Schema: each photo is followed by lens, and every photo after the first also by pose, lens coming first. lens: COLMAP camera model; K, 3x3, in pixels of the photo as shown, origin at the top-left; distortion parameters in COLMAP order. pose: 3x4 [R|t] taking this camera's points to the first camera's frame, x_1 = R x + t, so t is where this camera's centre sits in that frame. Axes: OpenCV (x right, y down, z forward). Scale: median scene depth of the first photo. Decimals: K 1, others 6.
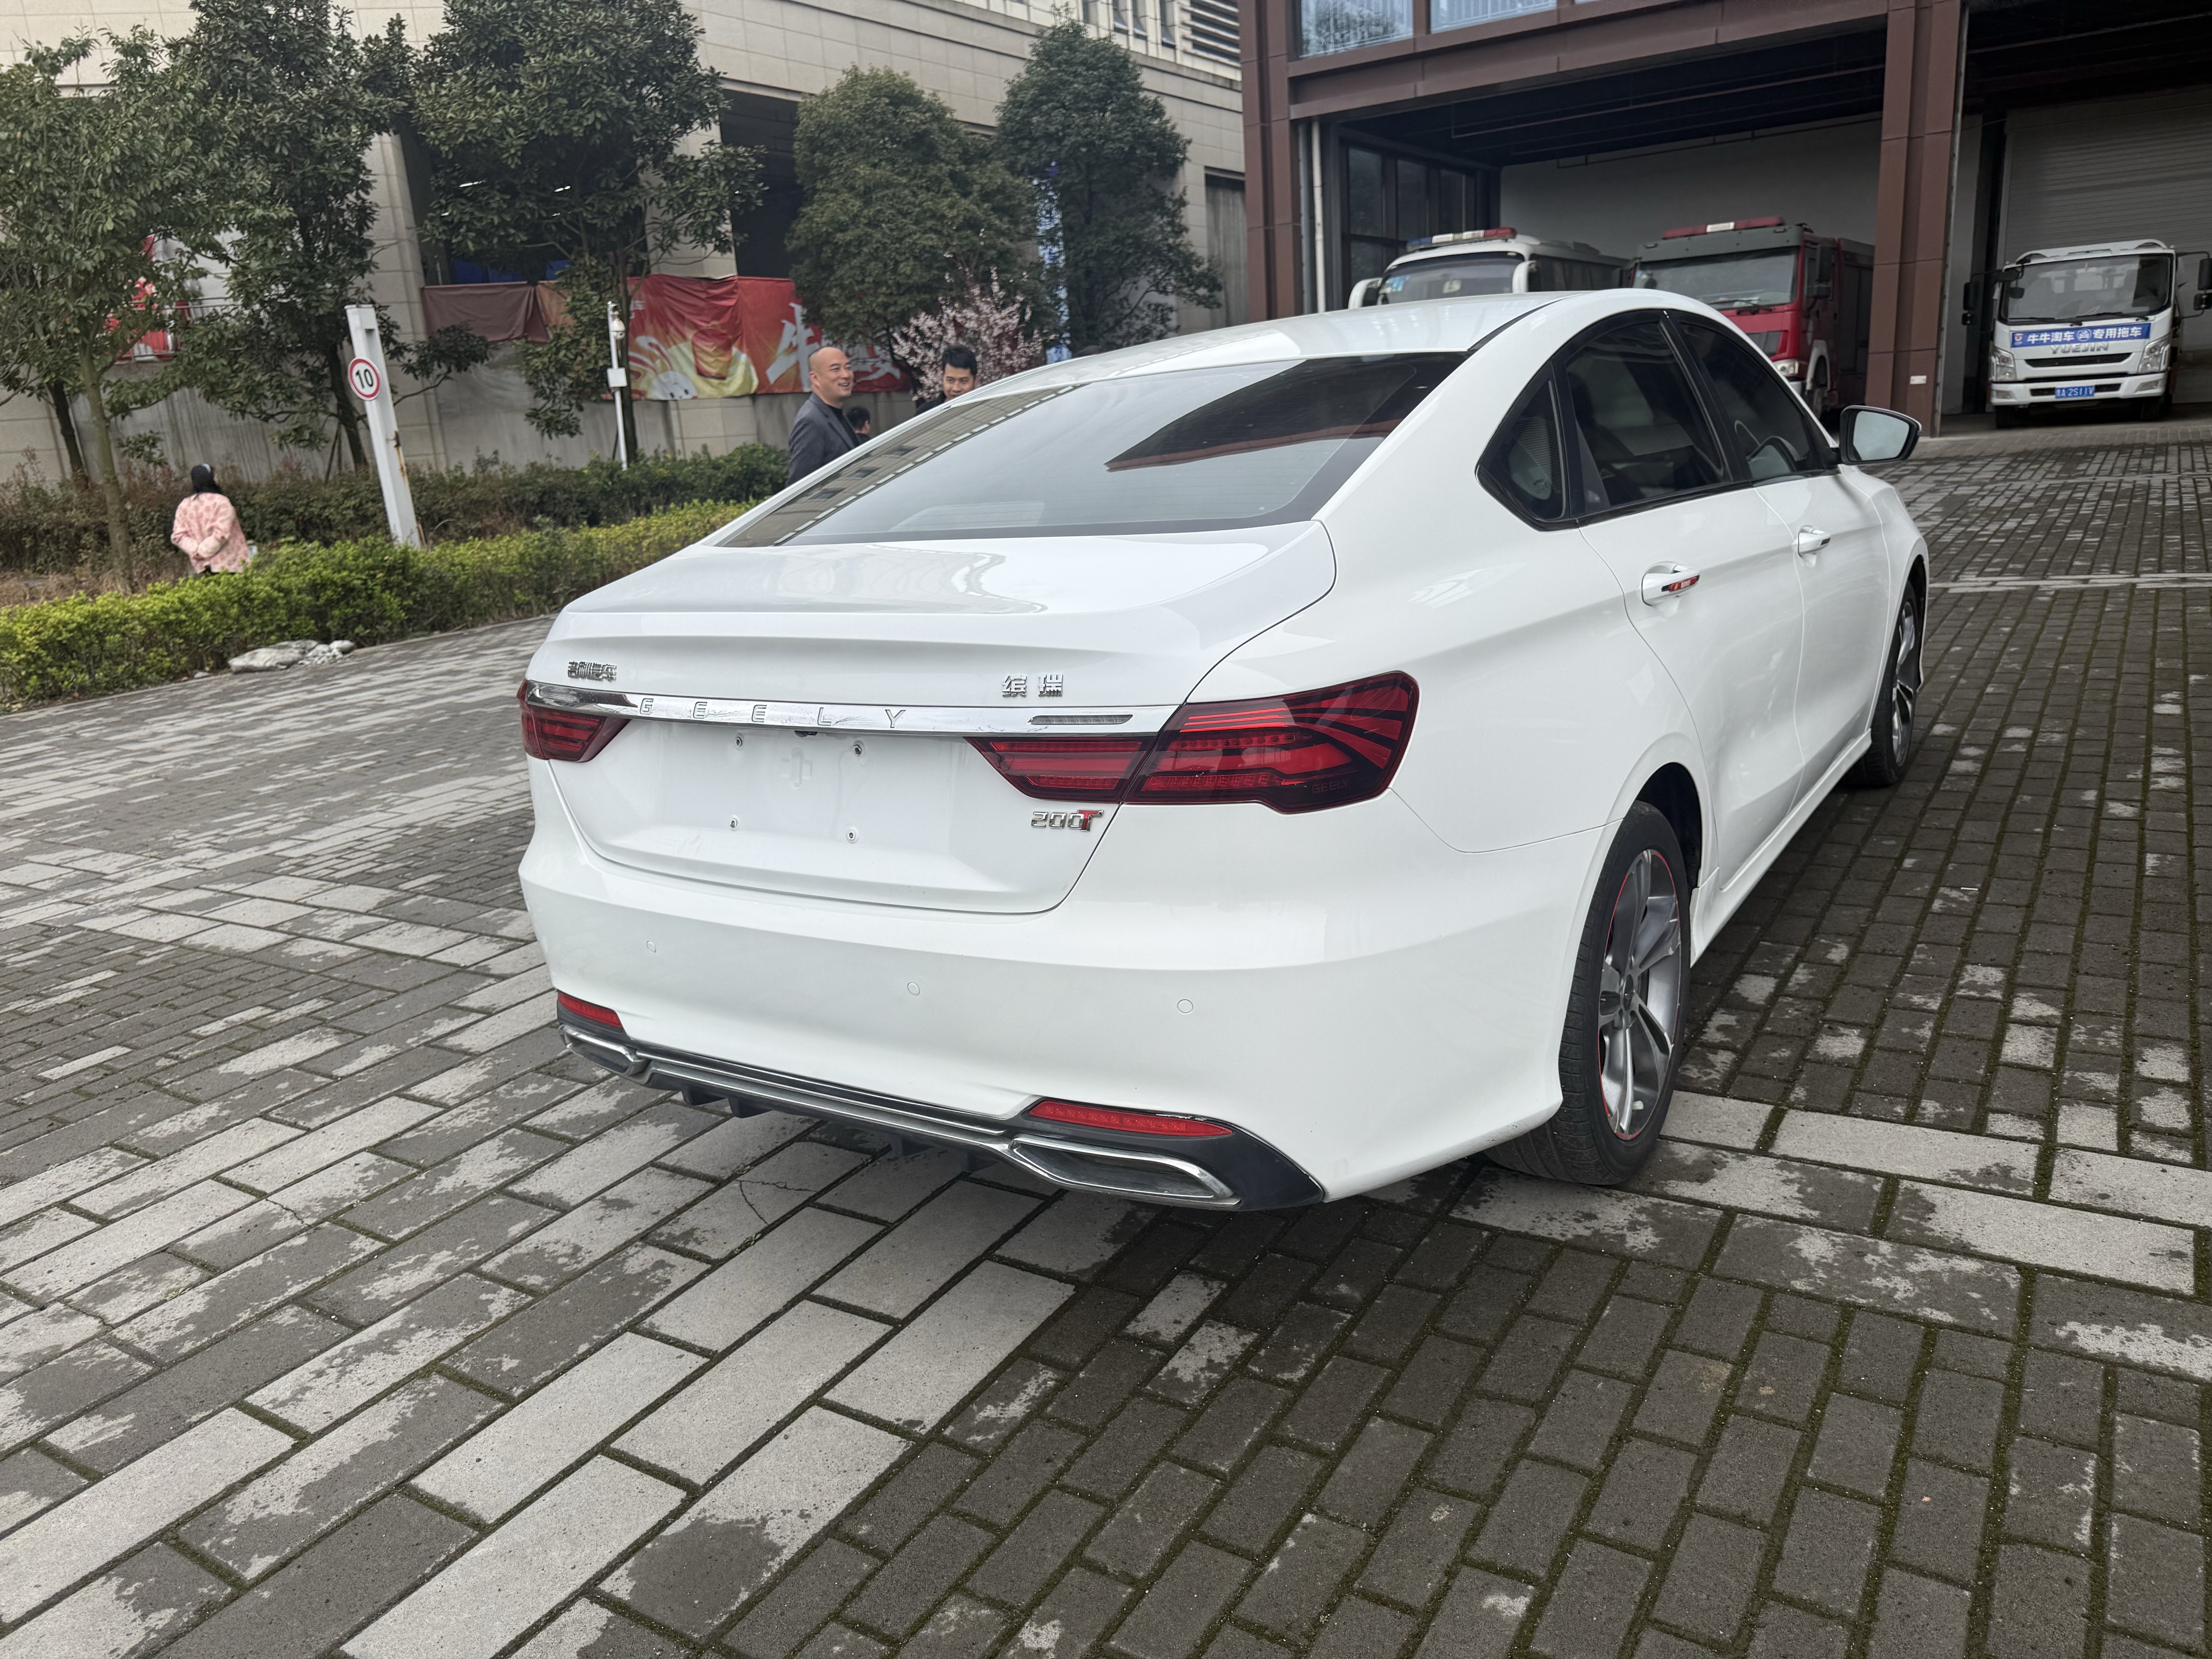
lens RADIAL K [[1564.6, 0, 1088.1], [0, 1564.6, 837.9], [0, 0, 1]] dist [0.008912, -0.002153]
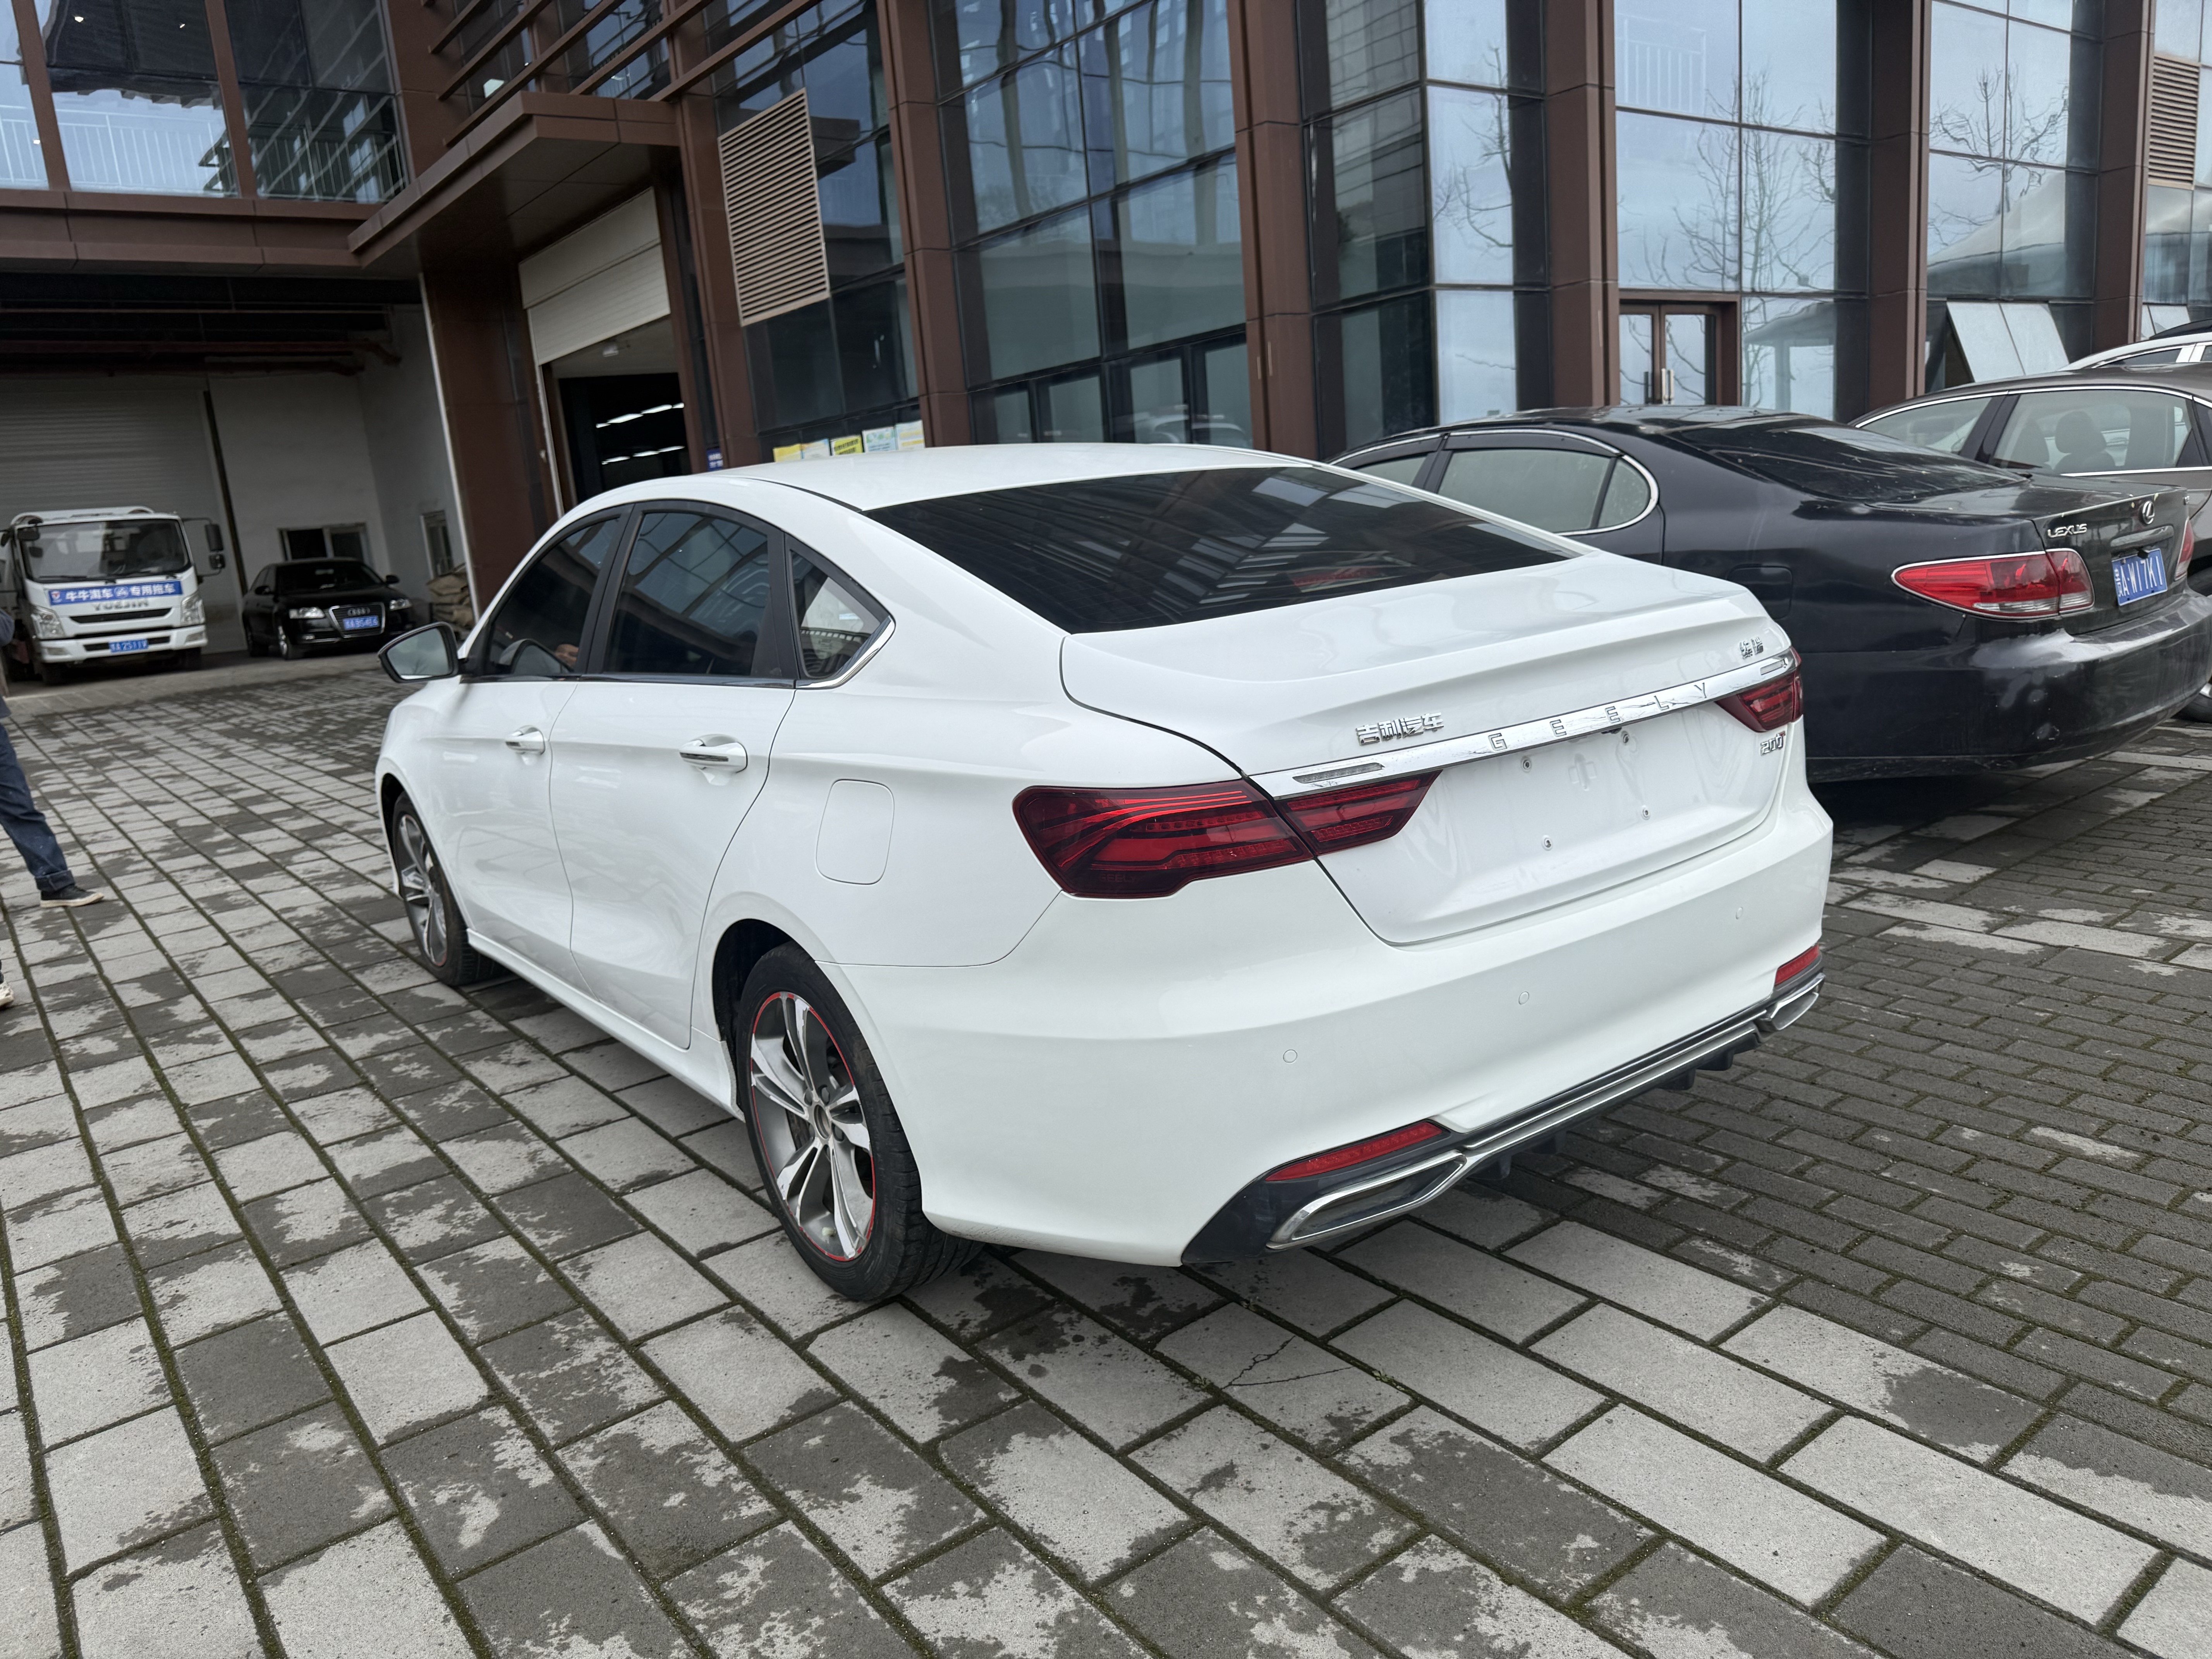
lens RADIAL K [[1581.3, 0, 1101.1], [0, 1581.3, 824.7], [0, 0, 1]] dist [0.007560, -0.006734]
pose [[0.346273, -0.144595, 0.926924, -0.949362], [0.306587, 0.951240, 0.033856, -0.107240], [-0.886623, 0.272460, 0.373720, 0.650574]]
